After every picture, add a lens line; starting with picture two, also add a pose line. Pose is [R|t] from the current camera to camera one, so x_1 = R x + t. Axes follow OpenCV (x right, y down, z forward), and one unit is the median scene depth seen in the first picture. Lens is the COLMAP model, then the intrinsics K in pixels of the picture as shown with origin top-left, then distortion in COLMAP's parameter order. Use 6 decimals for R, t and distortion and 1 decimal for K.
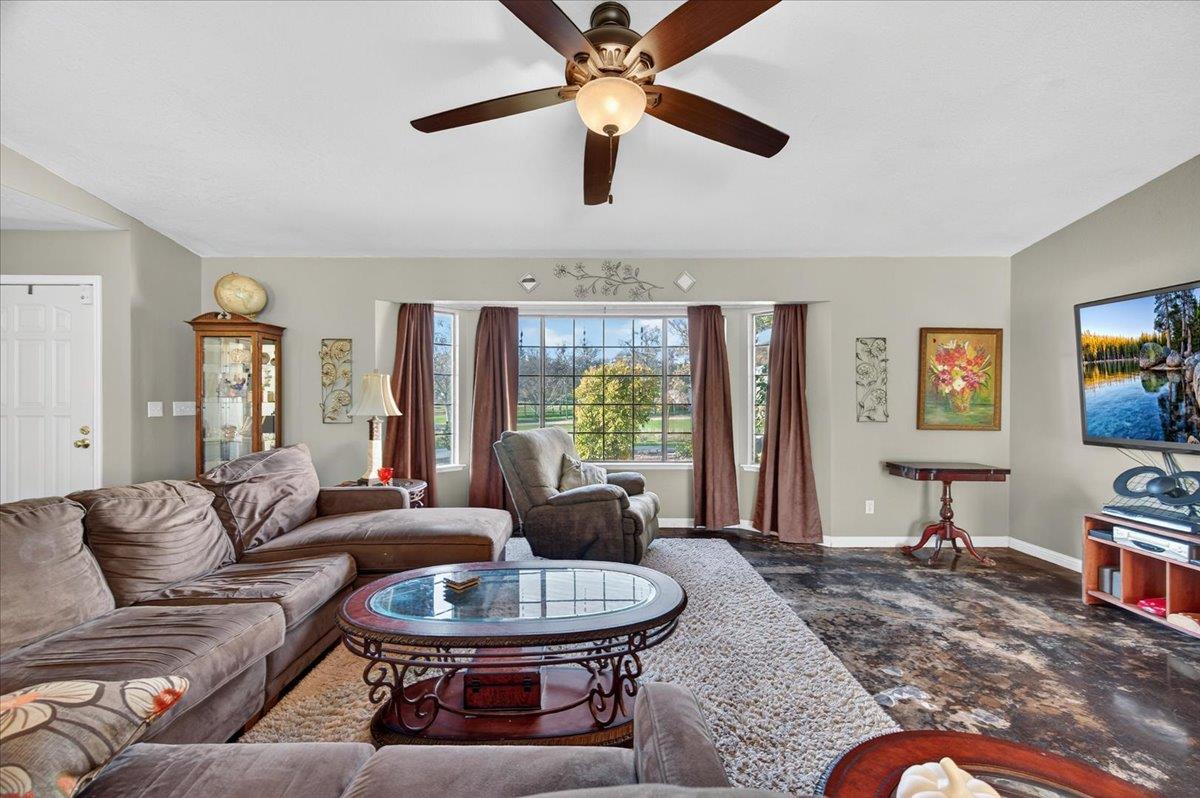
lens RADIAL K [[474.7, 0, 608.8], [0, 474.7, 394.0], [0, 0, 1]] dist [-0.000975, -0.000426]
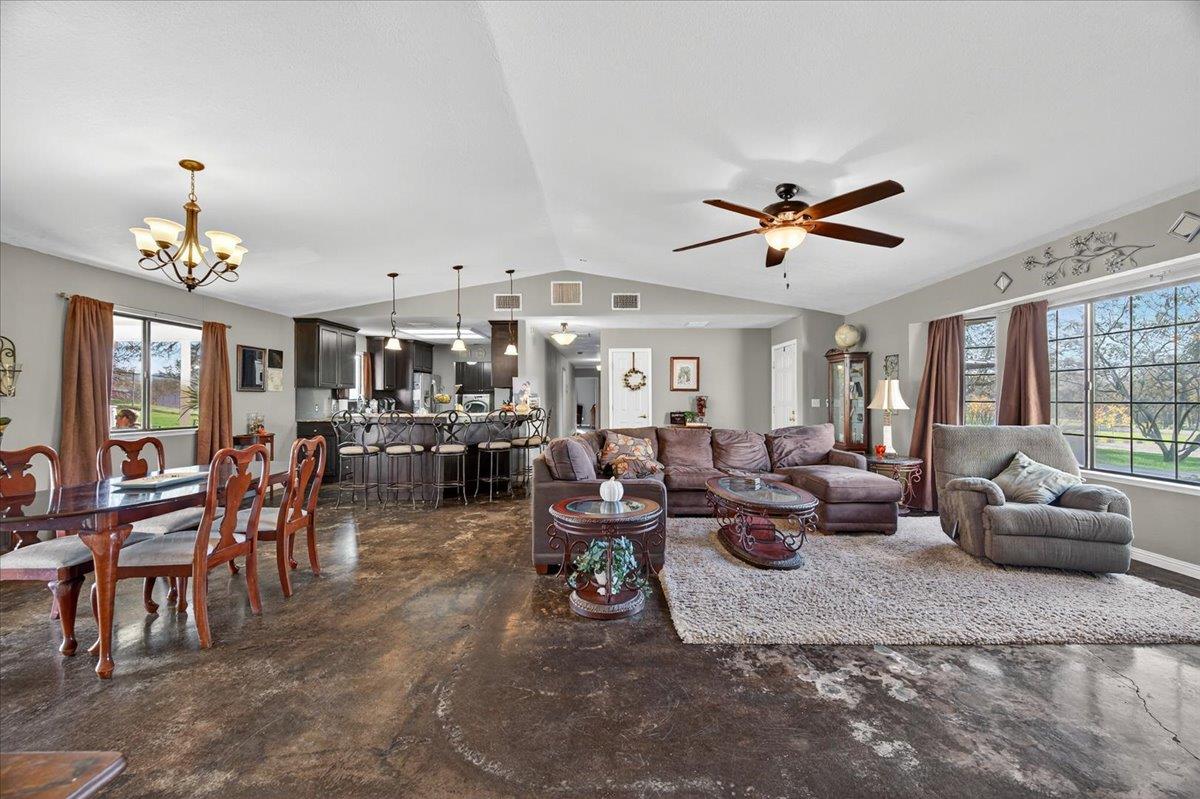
lens RADIAL K [[474.7, 0, 606.7], [0, 474.7, 397.7], [0, 0, 1]] dist [-0.000975, -0.000426]
pose [[-0.000879, -0.002717, -0.999996, 1.250377], [0.005502, 0.999981, -0.002721, 0.012618], [0.999984, -0.005505, -0.000864, 0.226207]]
